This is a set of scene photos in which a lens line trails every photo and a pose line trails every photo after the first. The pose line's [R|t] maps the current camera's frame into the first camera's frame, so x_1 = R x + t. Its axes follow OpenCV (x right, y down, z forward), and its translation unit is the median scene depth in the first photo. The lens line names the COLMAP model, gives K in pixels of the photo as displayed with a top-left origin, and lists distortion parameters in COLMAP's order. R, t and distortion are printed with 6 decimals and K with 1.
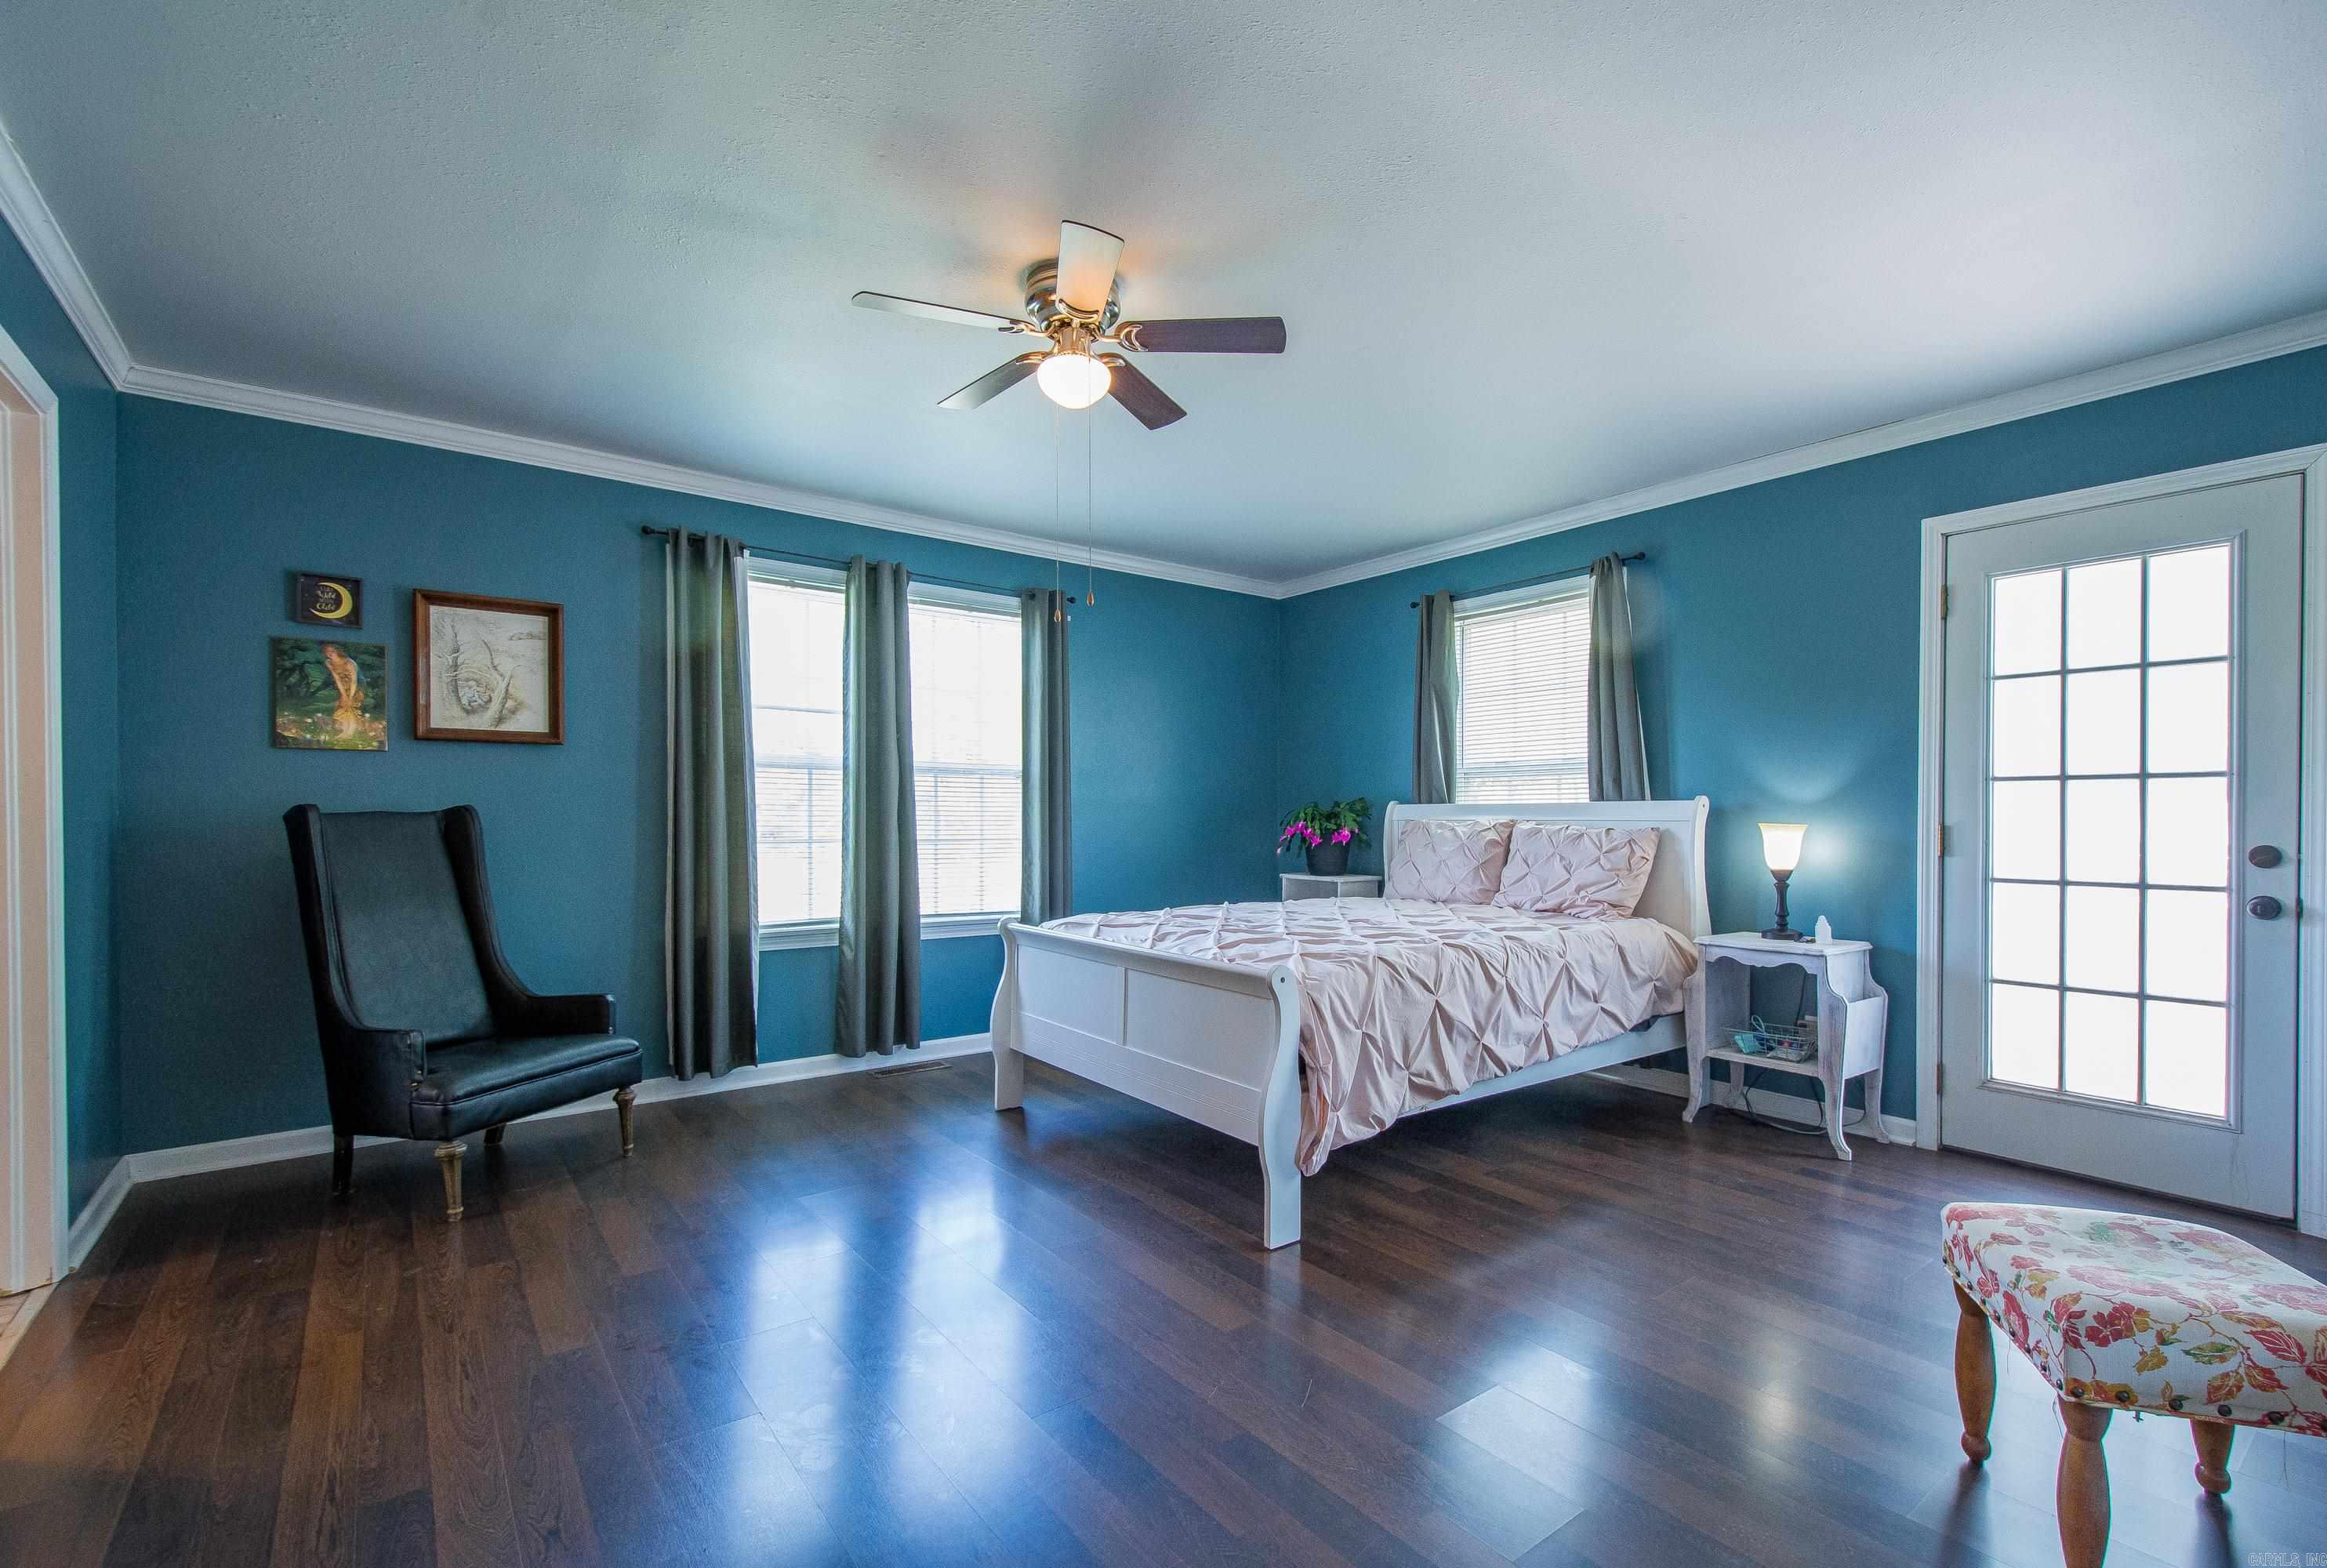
lens RADIAL K [[1038.5, 0, 1215.4], [0, 1038.5, 818.1], [0, 0, 1]] dist [0.000897, -0.000125]
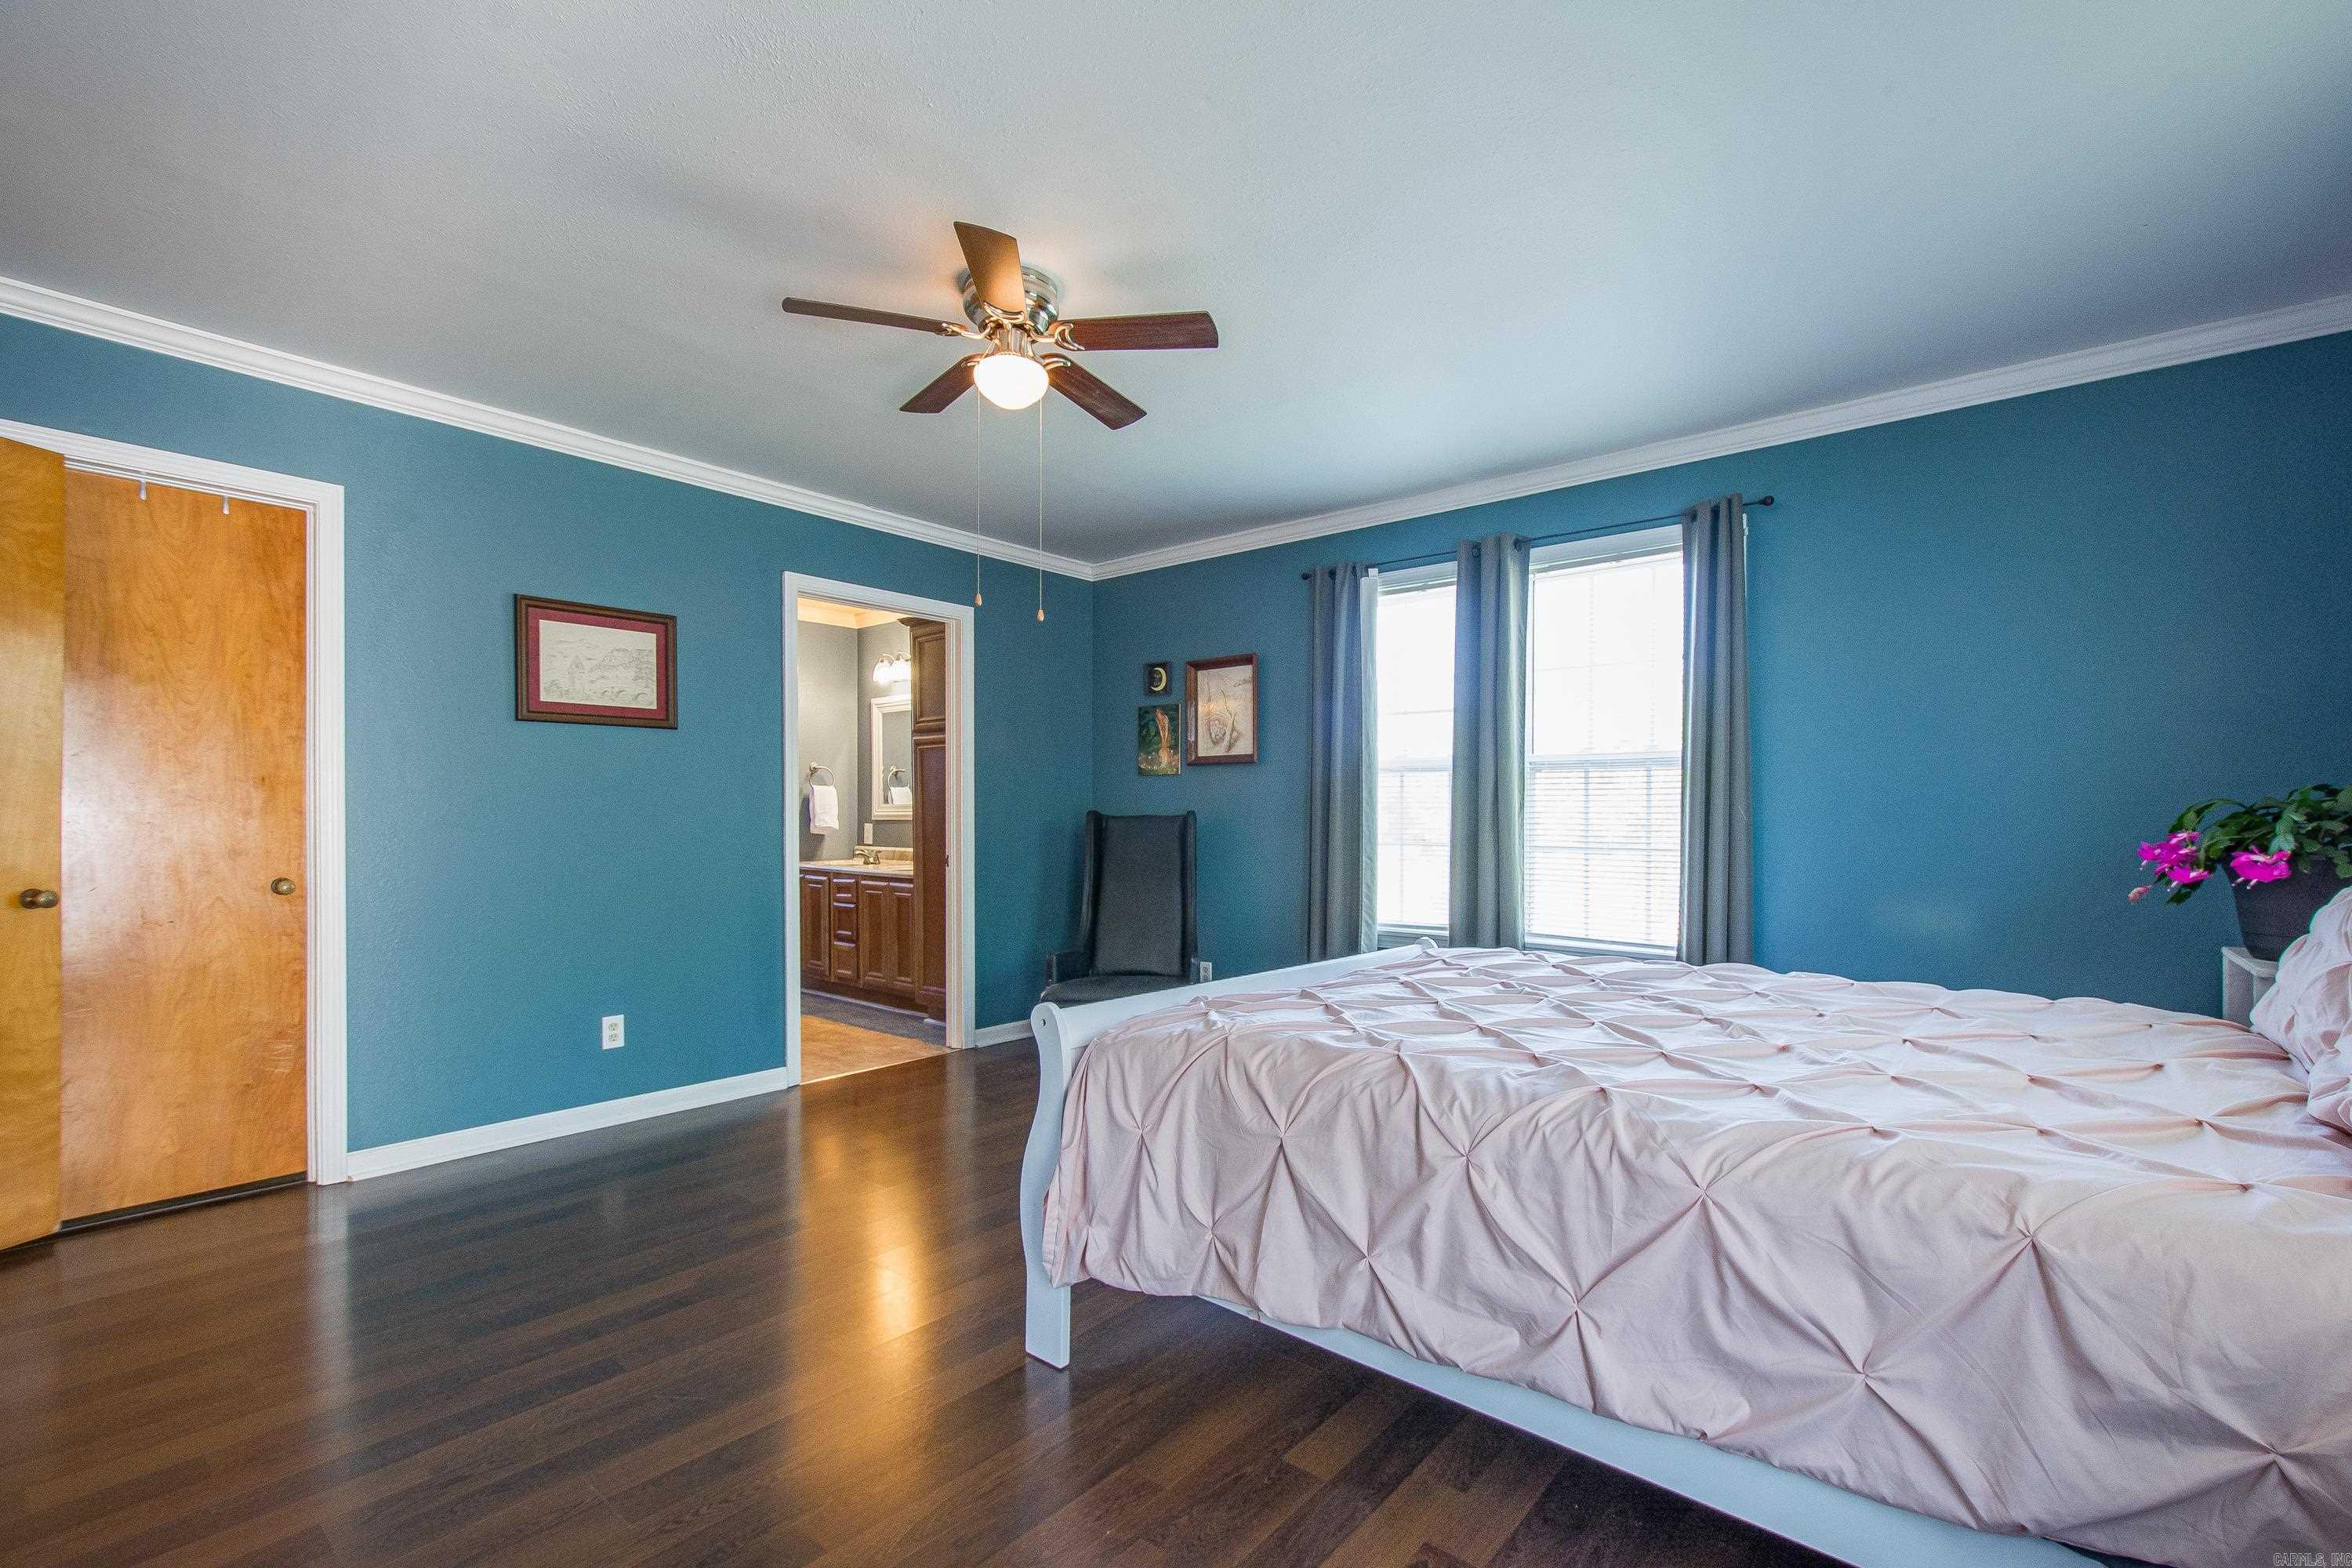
lens RADIAL K [[1052.9, 0, 1191.0], [0, 1052.9, 821.5], [0, 0, 1]] dist [0.002648, -0.000417]
pose [[0.191005, 0.002988, -0.981585, 0.619493], [-0.004951, 0.999986, 0.002081, -0.000964], [0.981577, 0.004462, 0.191017, 0.670070]]
